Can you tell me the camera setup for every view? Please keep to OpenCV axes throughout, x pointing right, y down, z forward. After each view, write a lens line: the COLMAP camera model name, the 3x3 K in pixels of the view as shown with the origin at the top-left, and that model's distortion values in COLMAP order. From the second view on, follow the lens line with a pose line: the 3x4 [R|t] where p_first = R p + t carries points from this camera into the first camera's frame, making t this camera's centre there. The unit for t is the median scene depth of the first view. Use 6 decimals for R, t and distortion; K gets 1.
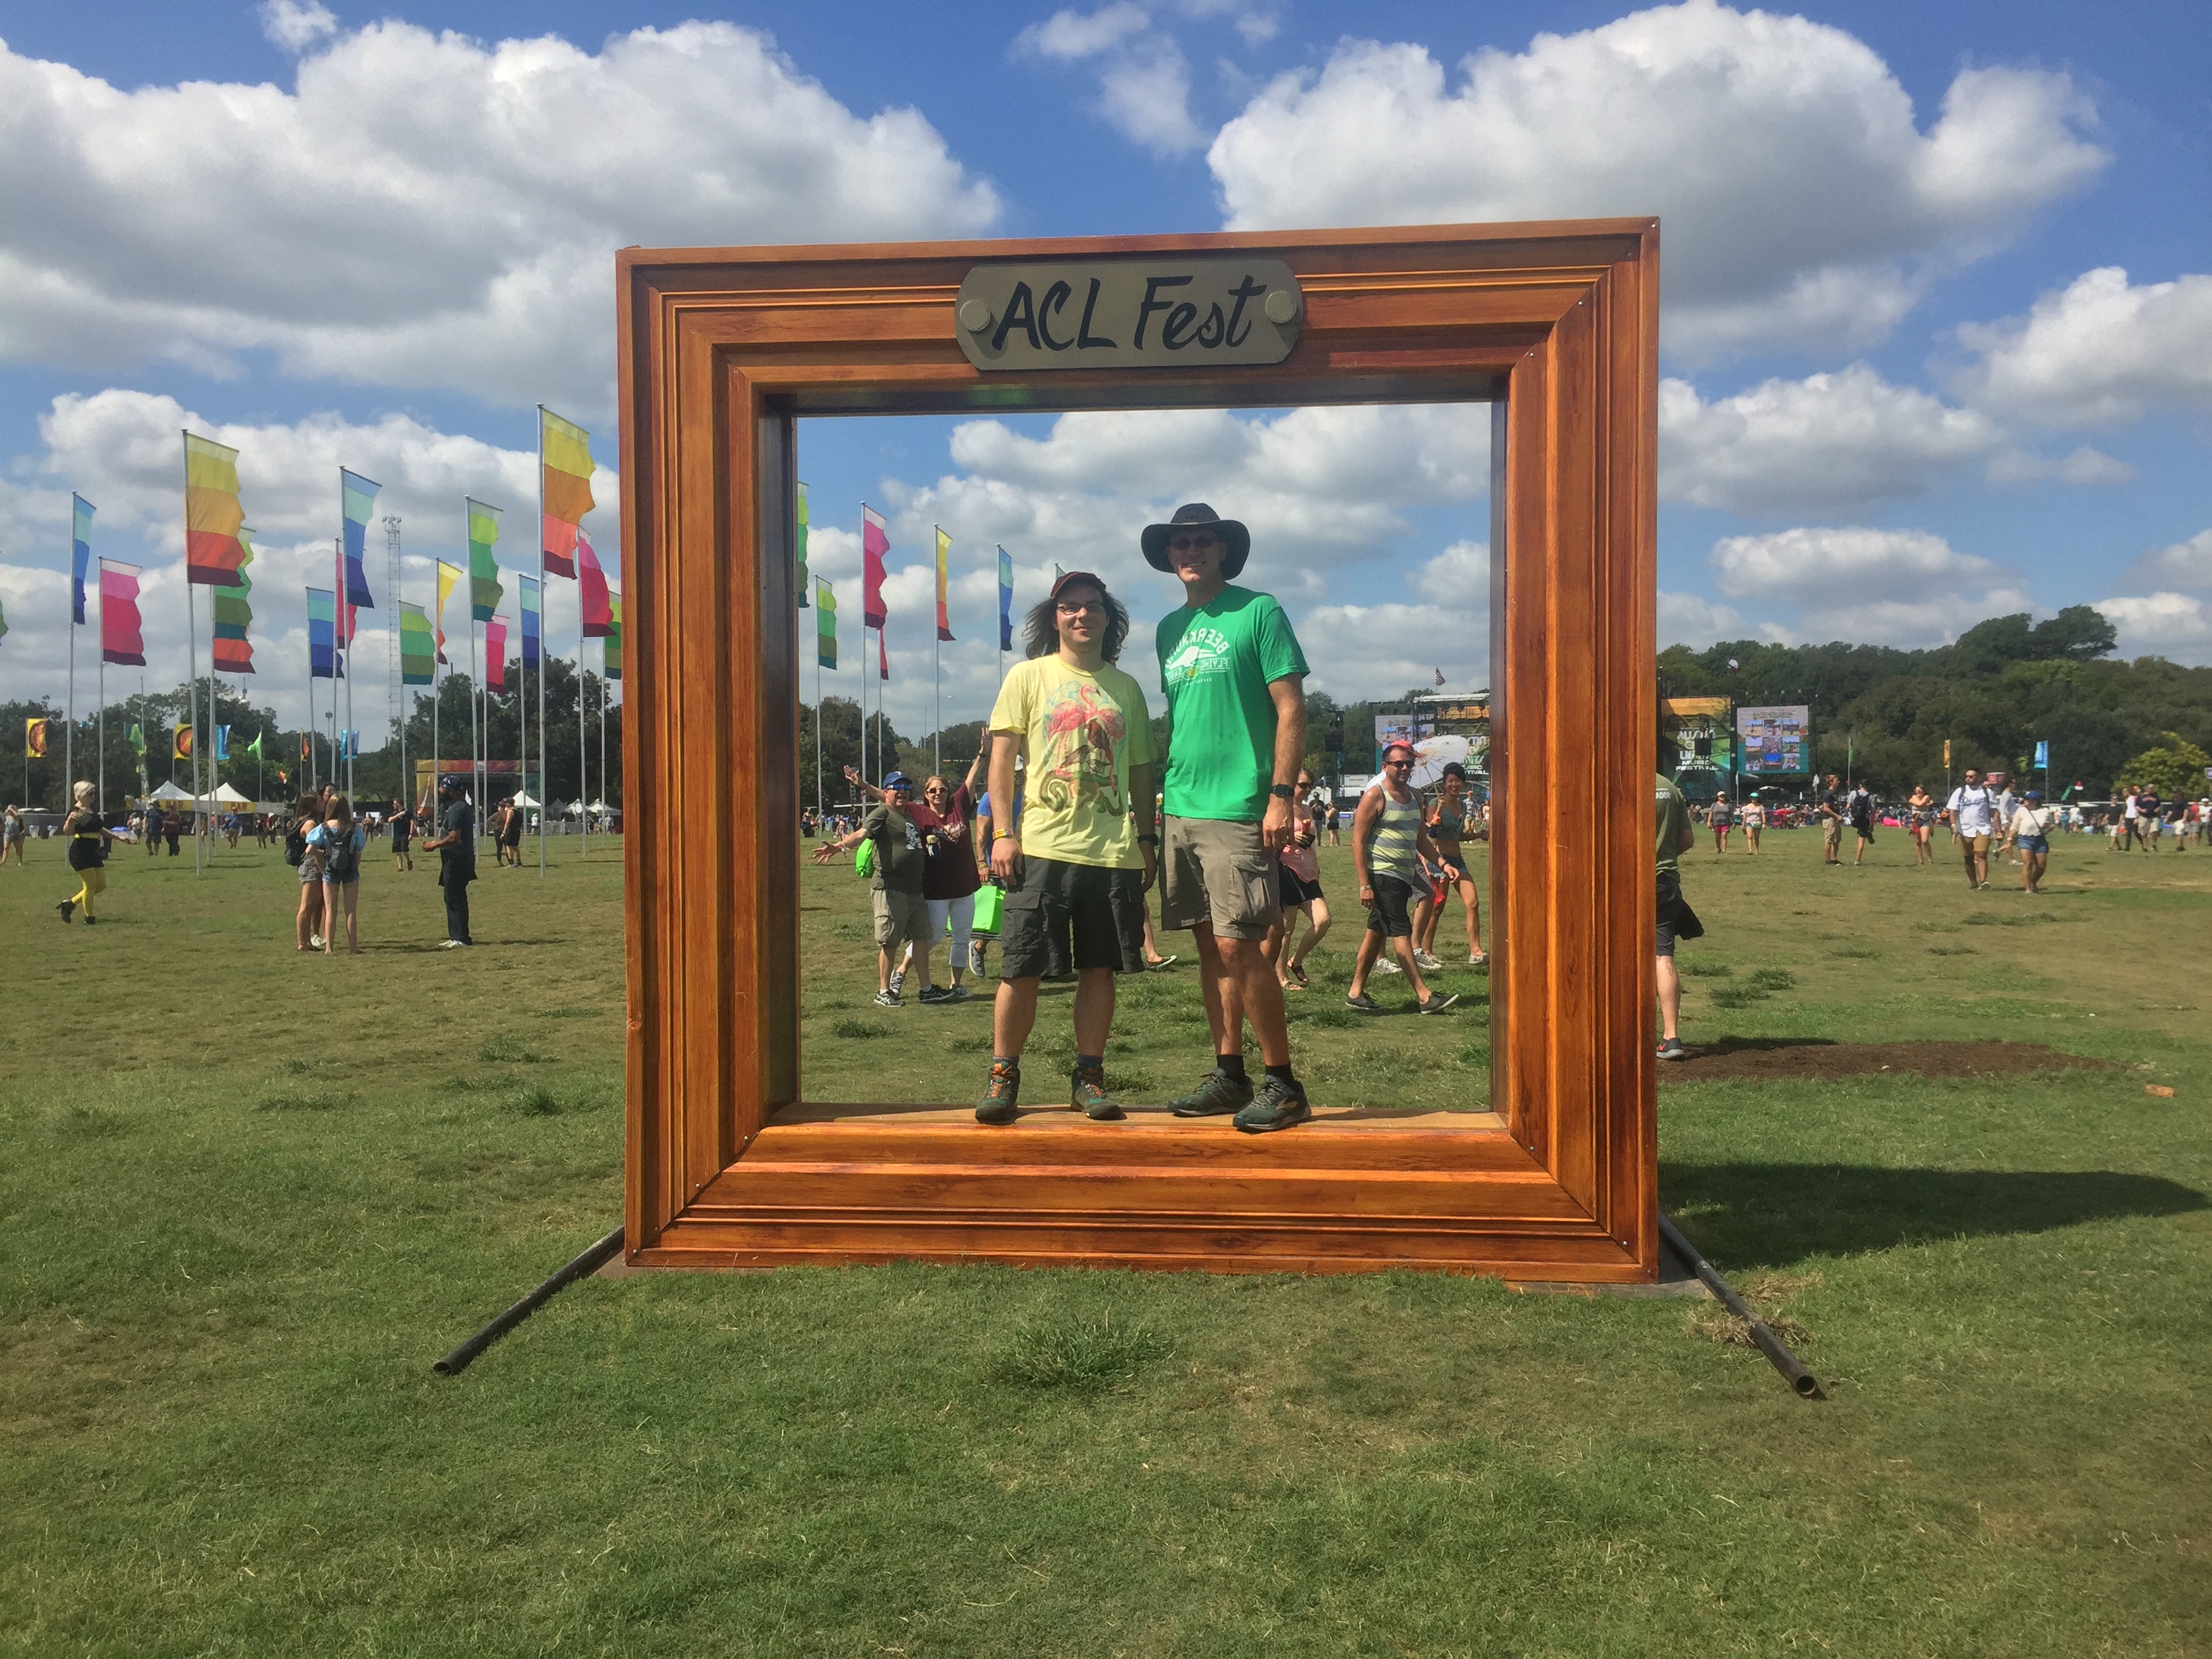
lens RADIAL K [[1925.2, 0, 1100.9], [0, 1925.2, 779.4], [0, 0, 1]] dist [0.099166, -0.130989]
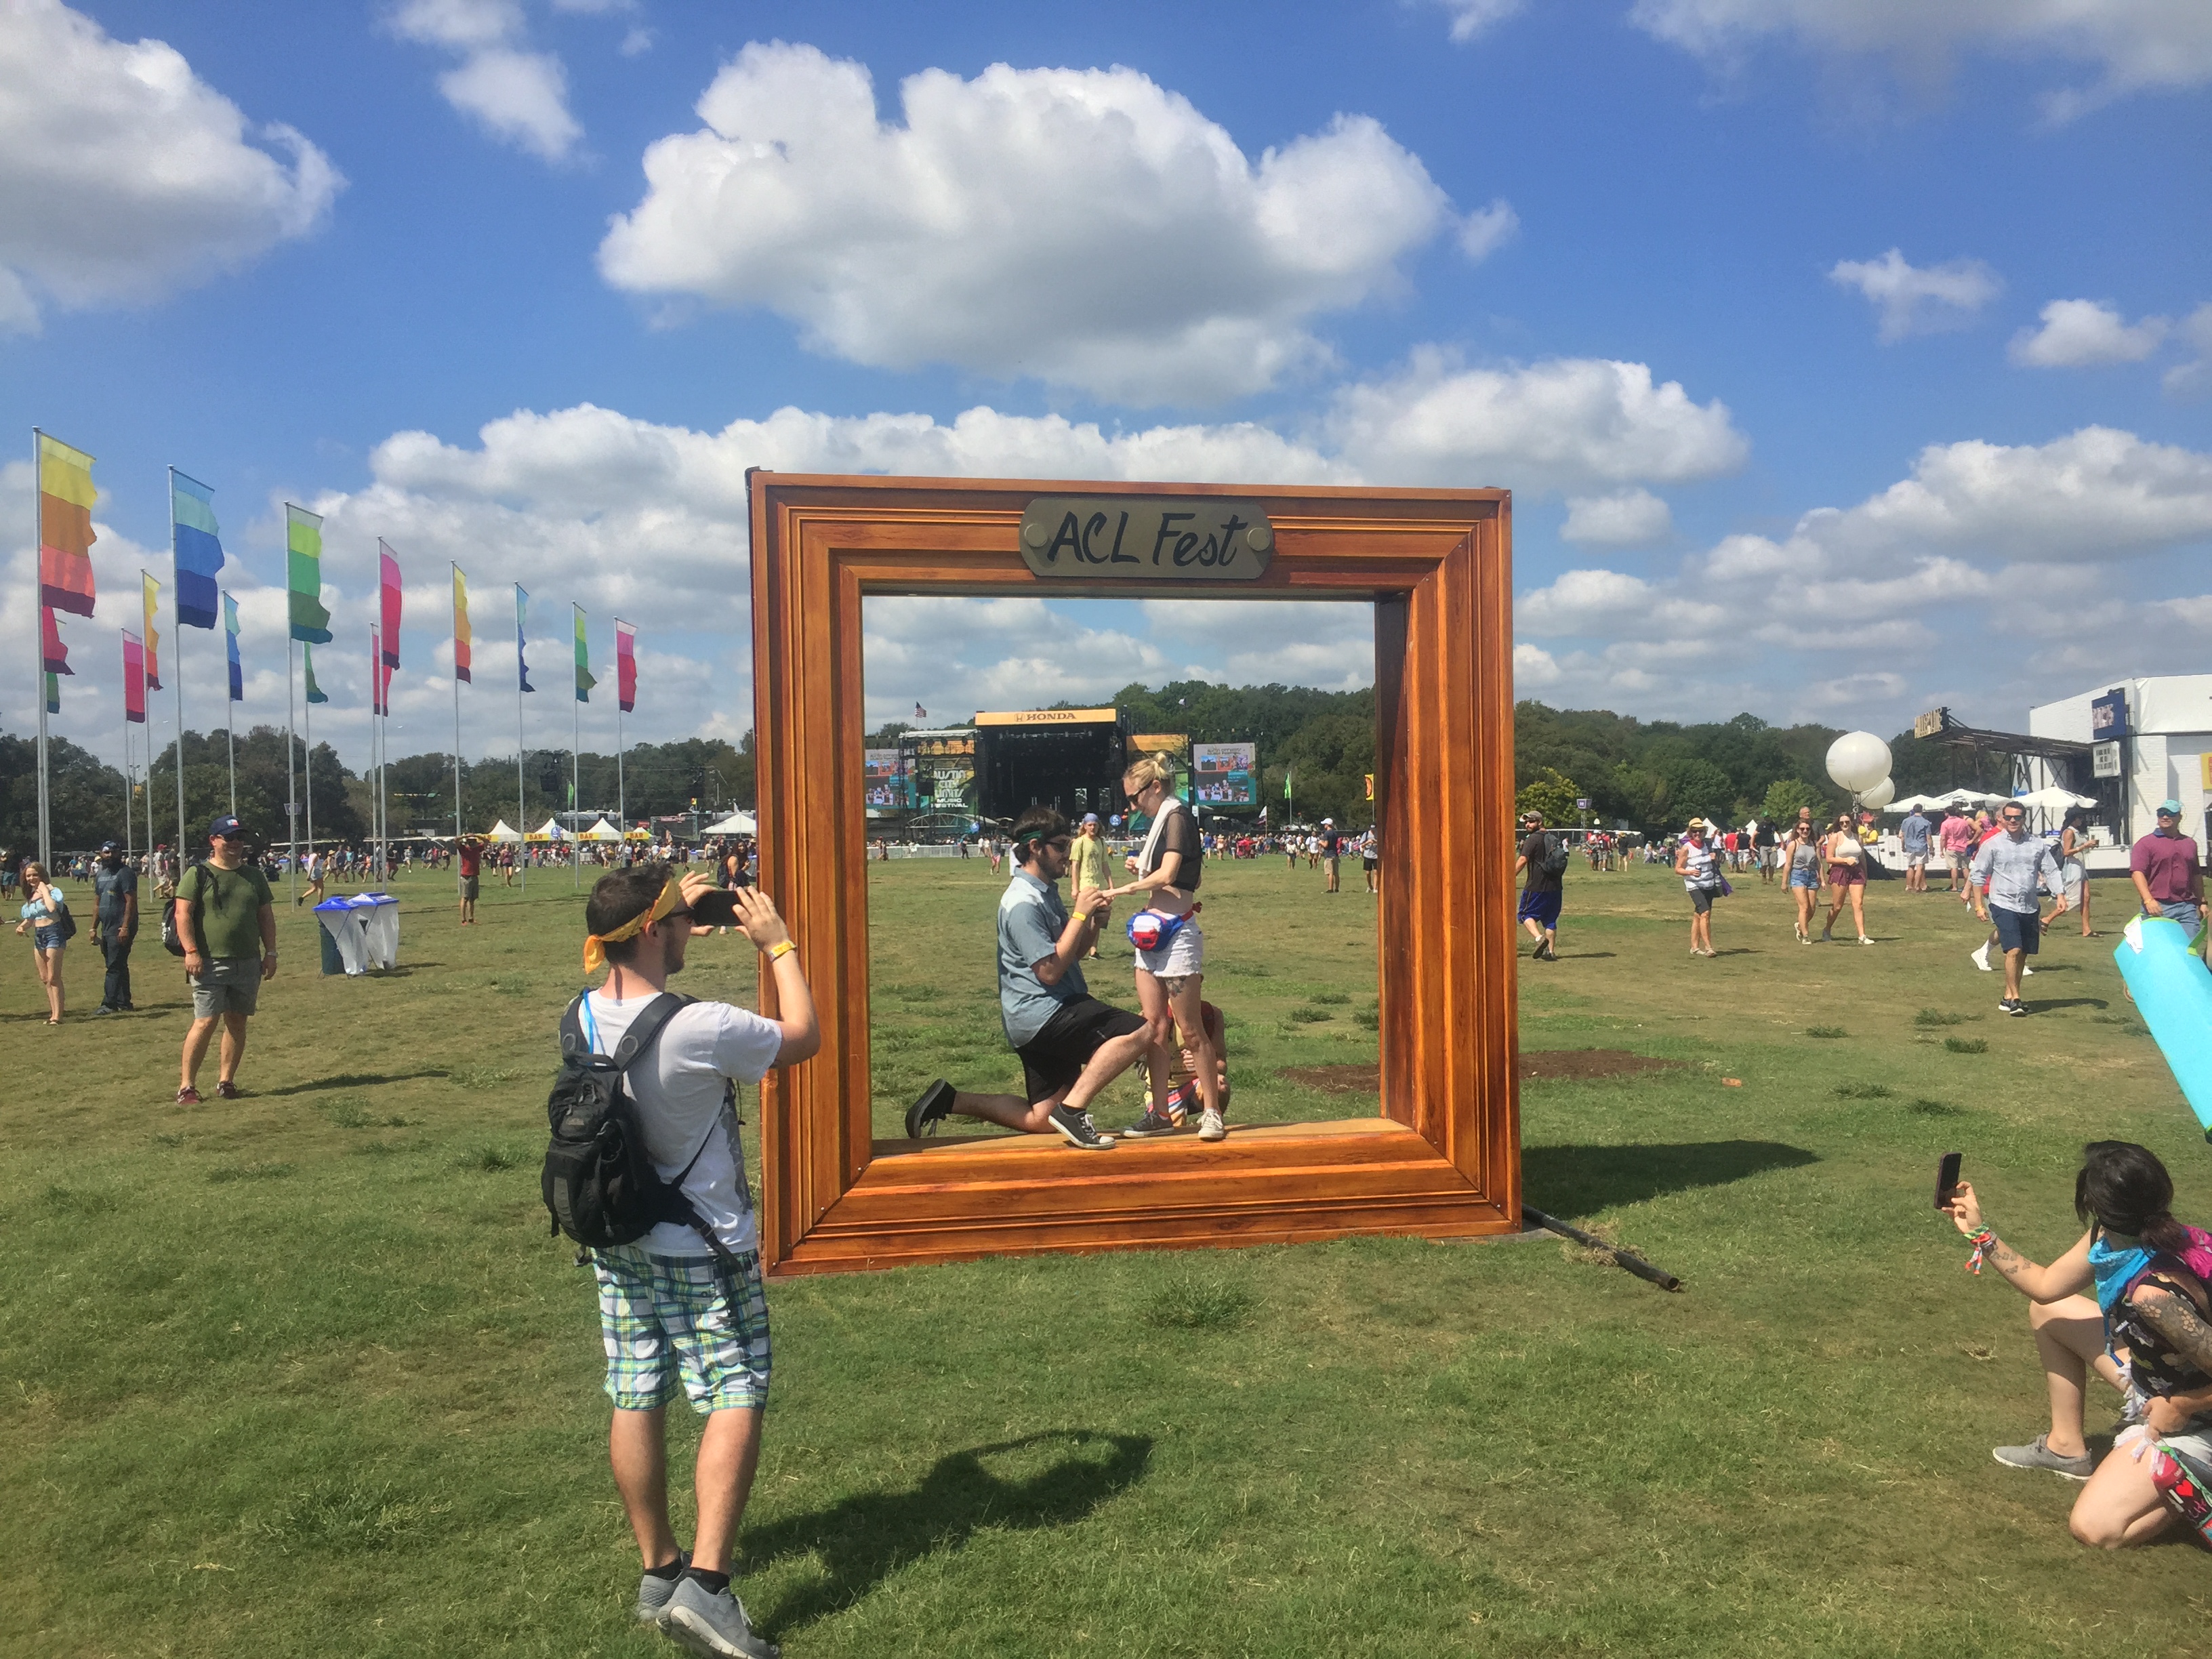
lens RADIAL K [[1924.5, 0, 1100.1], [0, 1924.5, 775.6], [0, 0, 1]] dist [0.097427, -0.125664]
pose [[0.960800, -0.001306, 0.277241, -0.388897], [0.006006, 0.999852, -0.016107, -0.053461], [-0.277179, 0.017141, 0.960665, -0.277513]]
